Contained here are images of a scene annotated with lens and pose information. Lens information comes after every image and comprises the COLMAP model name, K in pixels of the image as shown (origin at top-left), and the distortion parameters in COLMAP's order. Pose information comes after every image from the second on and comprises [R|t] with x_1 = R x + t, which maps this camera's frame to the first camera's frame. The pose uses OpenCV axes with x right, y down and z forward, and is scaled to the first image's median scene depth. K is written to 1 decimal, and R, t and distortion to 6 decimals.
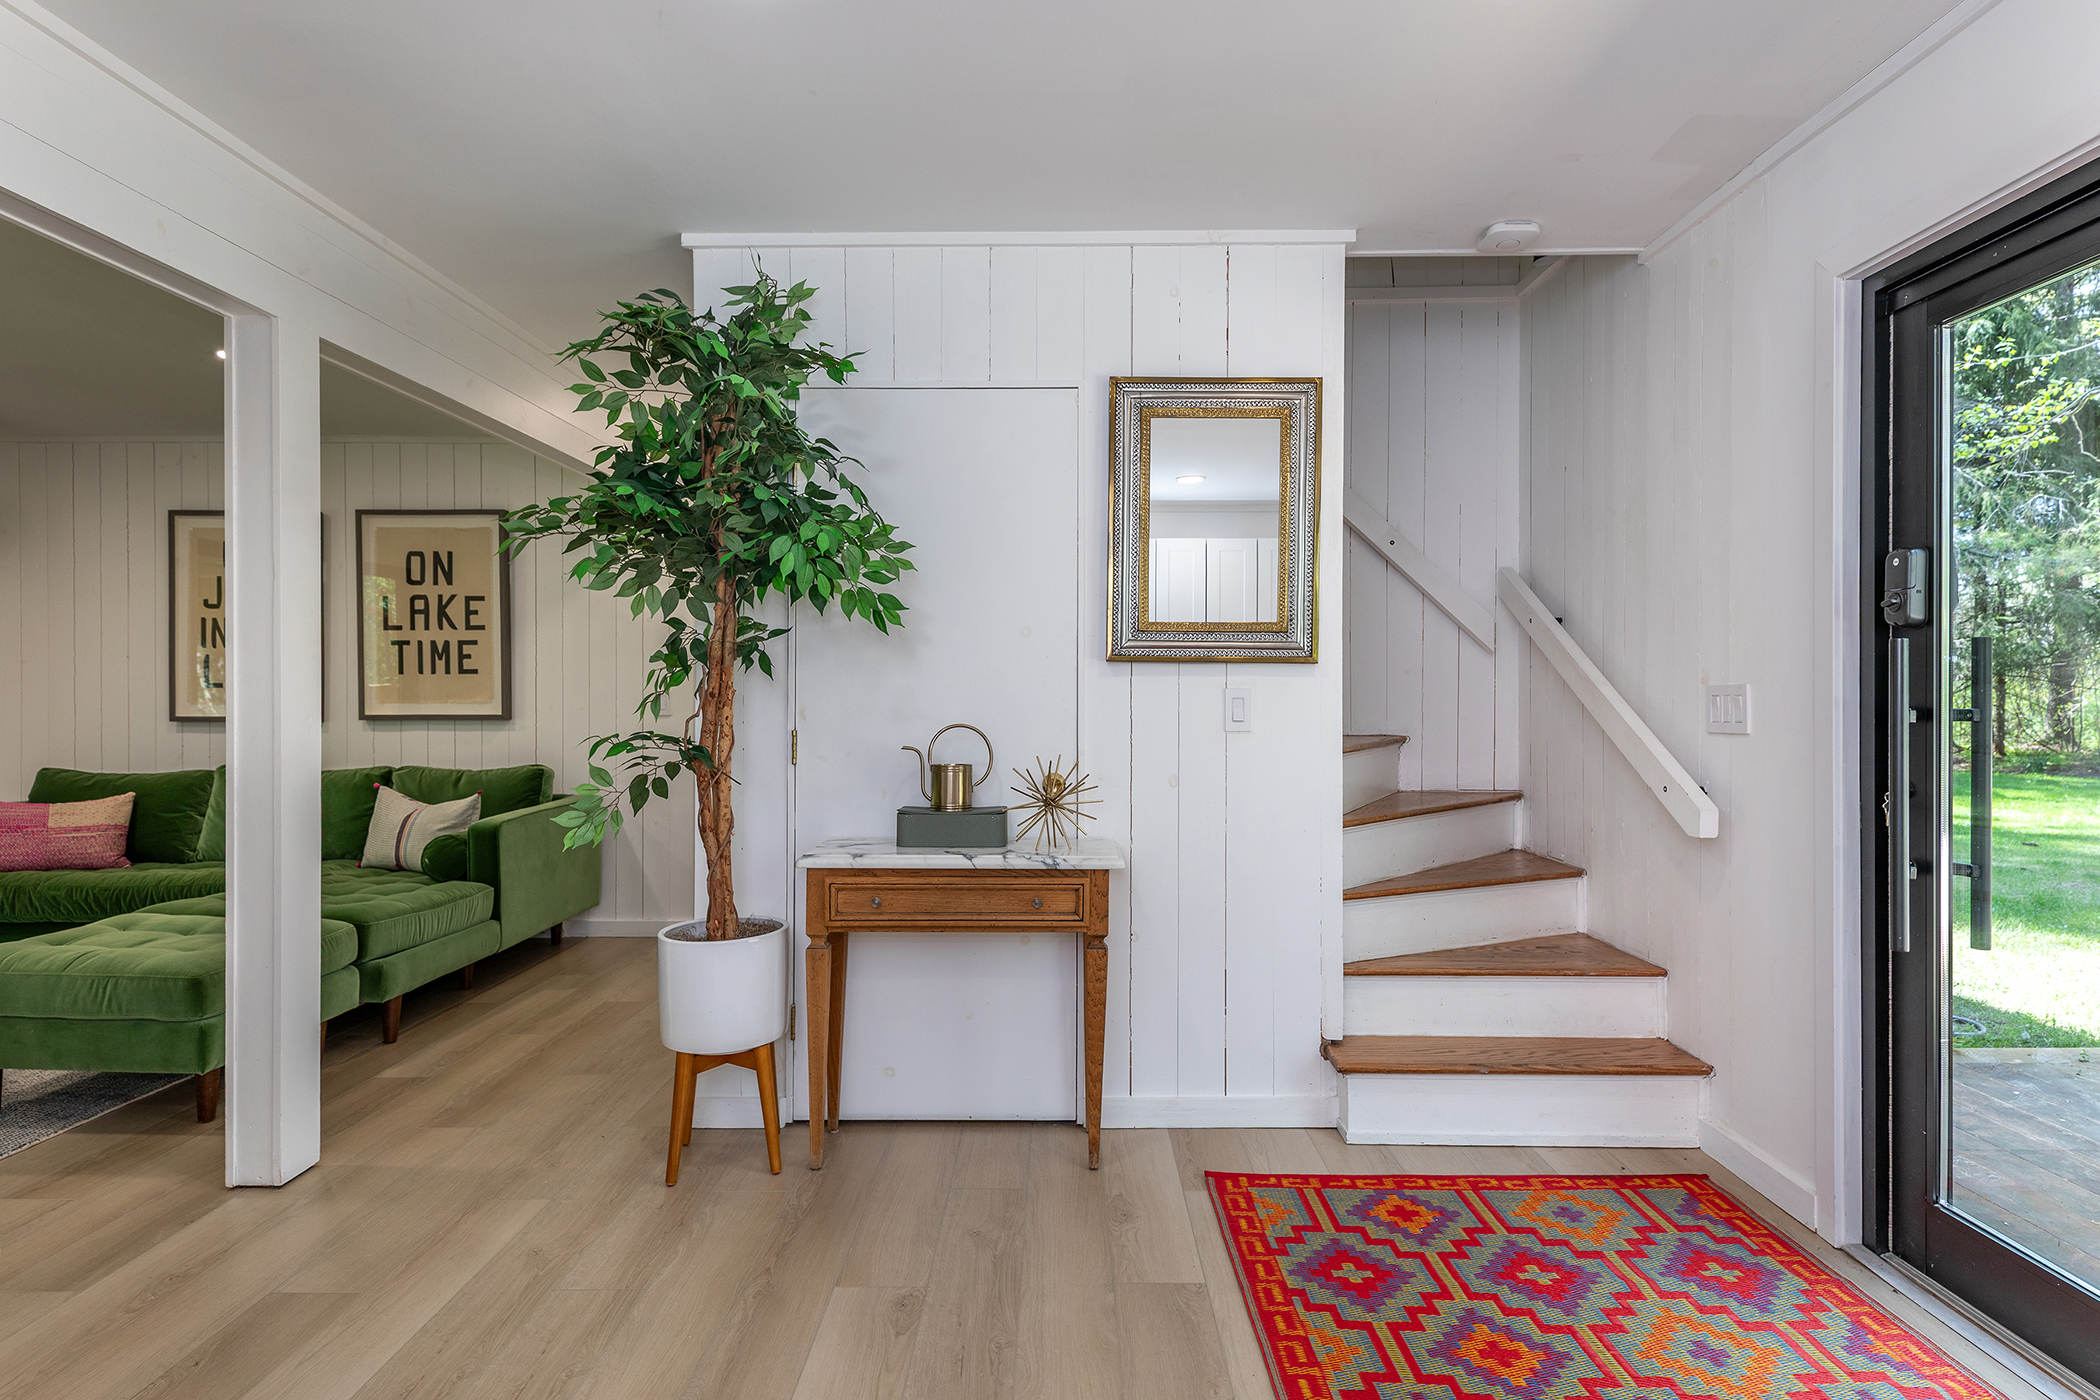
lens RADIAL K [[1101.5, 0, 1050.0], [0, 1101.5, 700.0], [0, 0, 1]] dist [0.003101, 0.000431]
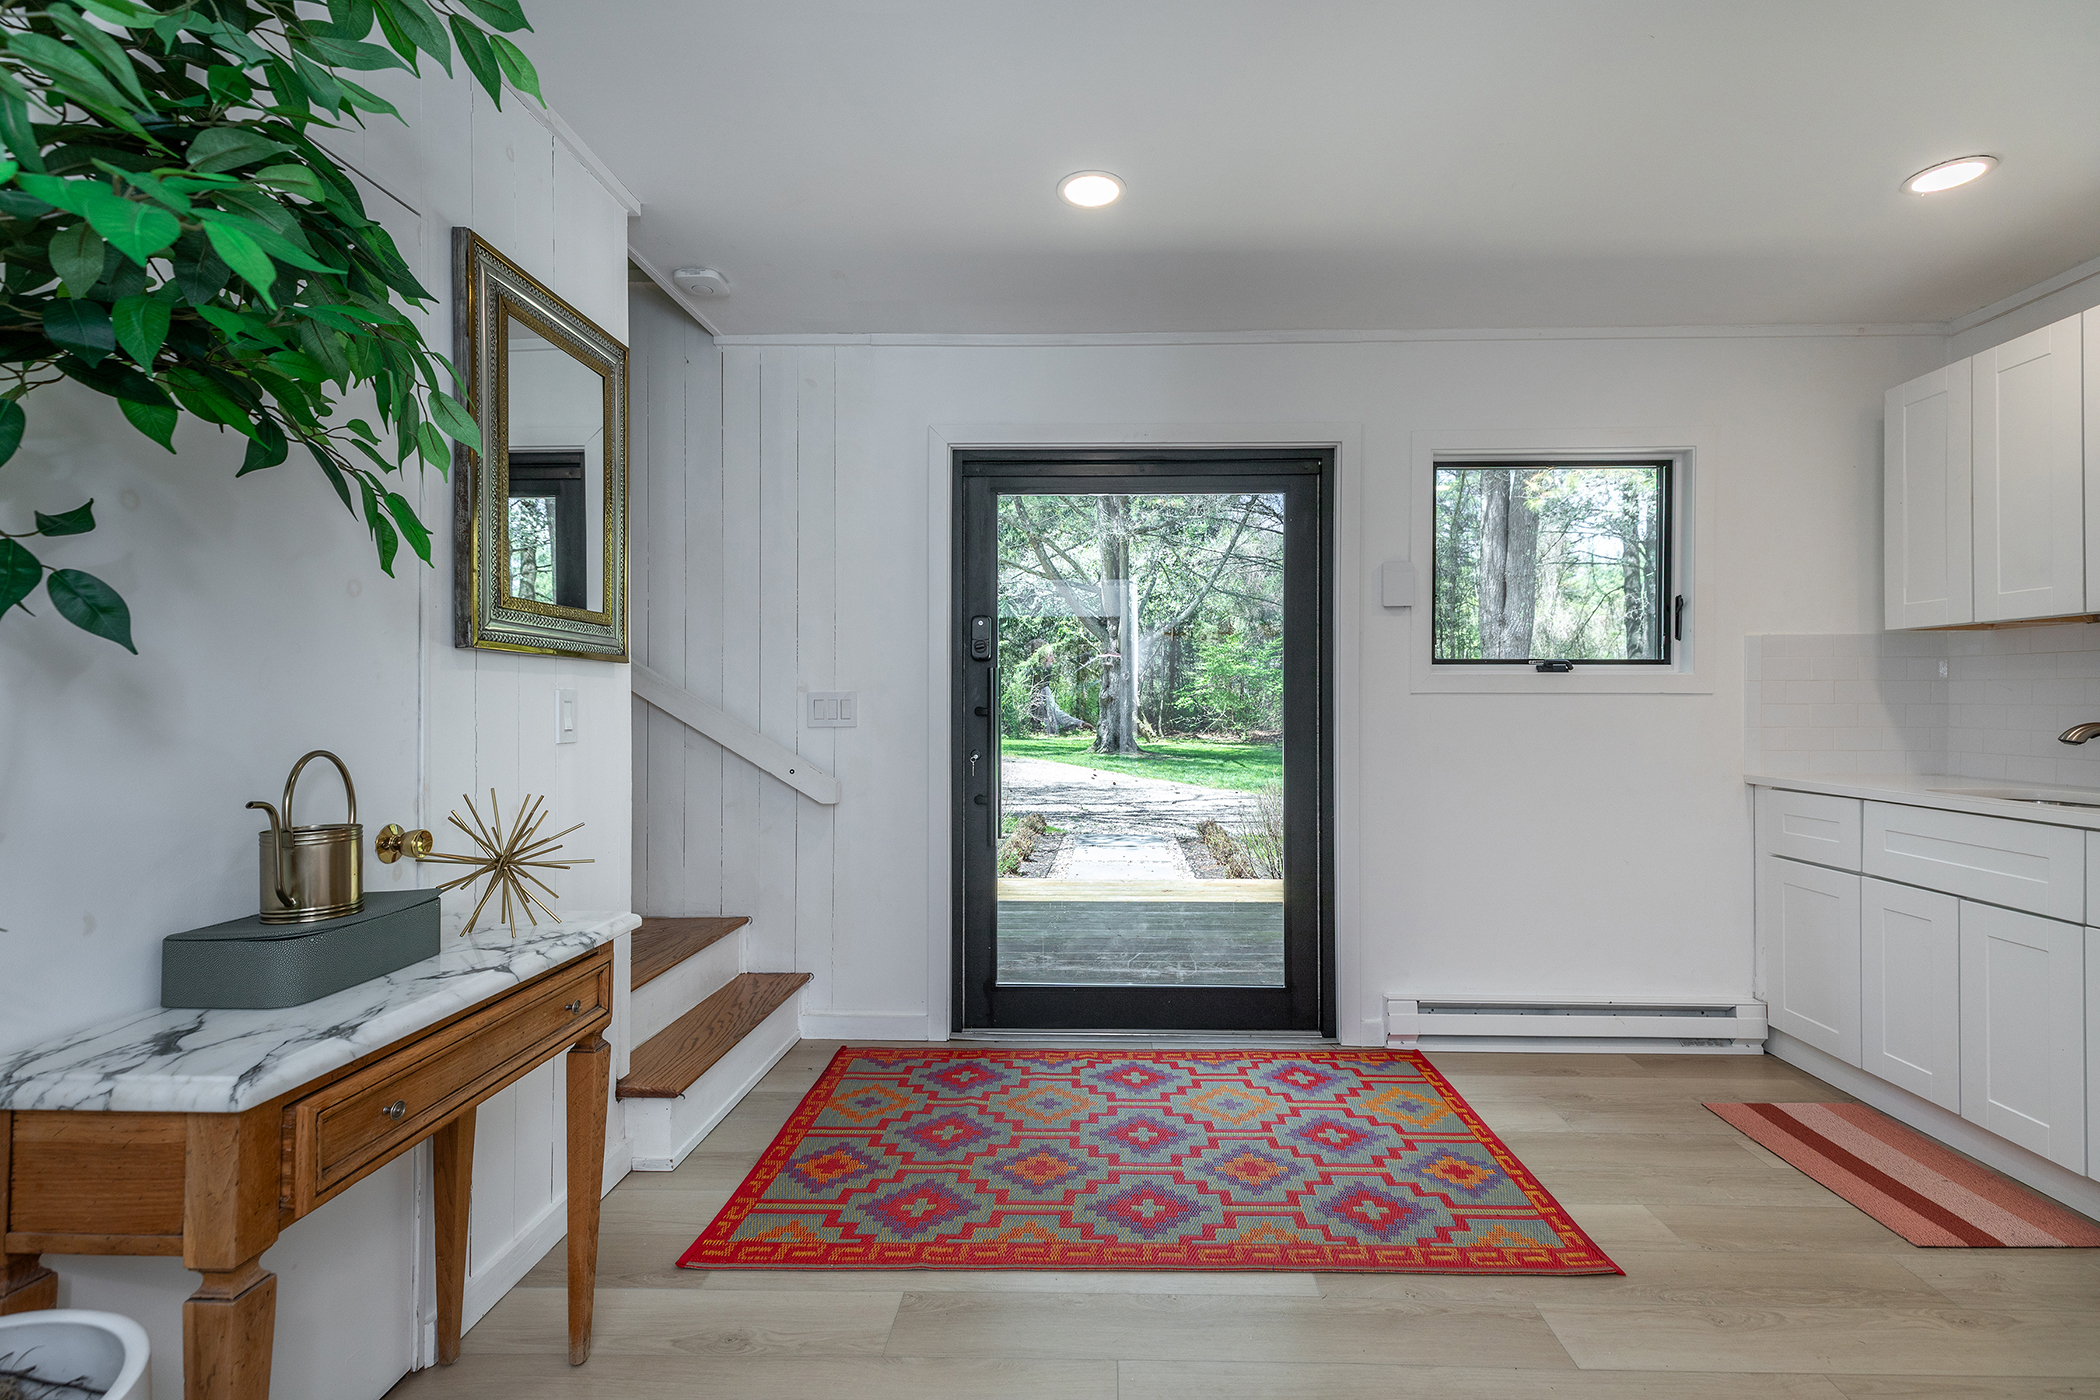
lens RADIAL K [[925.8, 0, 1067.5], [0, 925.8, 697.2], [0, 0, 1]] dist [0.001632, 0.000117]
pose [[0.026349, 0.012048, 0.999580, -0.608681], [0.009917, 0.999875, -0.012313, 0.008803], [-0.999604, 0.010237, 0.026227, 0.733418]]
